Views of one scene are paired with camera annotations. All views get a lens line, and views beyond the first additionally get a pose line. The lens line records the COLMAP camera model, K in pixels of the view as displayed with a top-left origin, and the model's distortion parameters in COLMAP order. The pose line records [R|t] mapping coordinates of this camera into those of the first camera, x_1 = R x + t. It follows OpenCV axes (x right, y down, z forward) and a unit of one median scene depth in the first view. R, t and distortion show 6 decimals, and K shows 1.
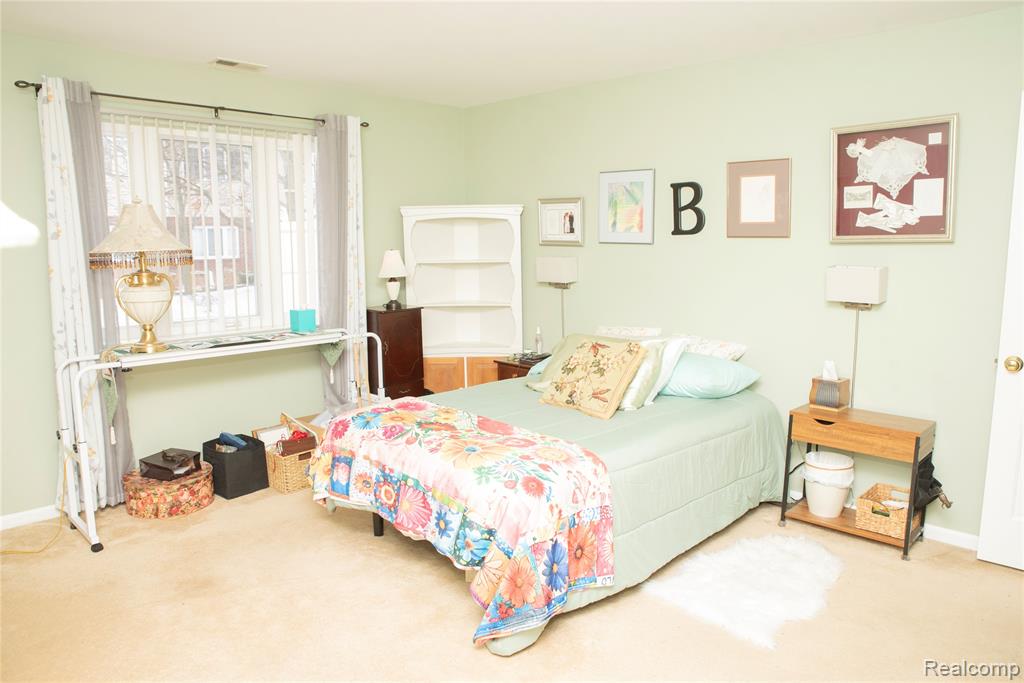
lens RADIAL K [[696.3, 0, 520.6], [0, 696.3, 341.5], [0, 0, 1]] dist [-0.141109, 0.097255]
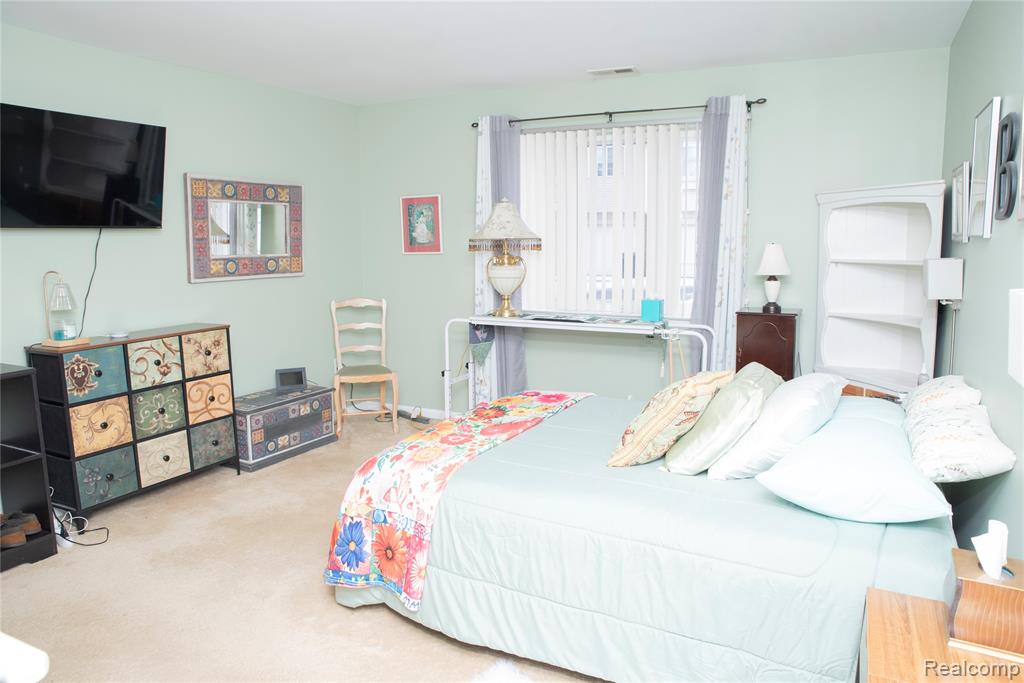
lens RADIAL K [[696.3, 0, 520.6], [0, 696.3, 341.5], [0, 0, 1]] dist [-0.141109, 0.097255]
pose [[0.300575, 0.141621, -0.943185, 0.739436], [-0.132515, 0.985524, 0.105748, -0.083578], [0.944508, 0.093201, 0.314991, 0.616773]]
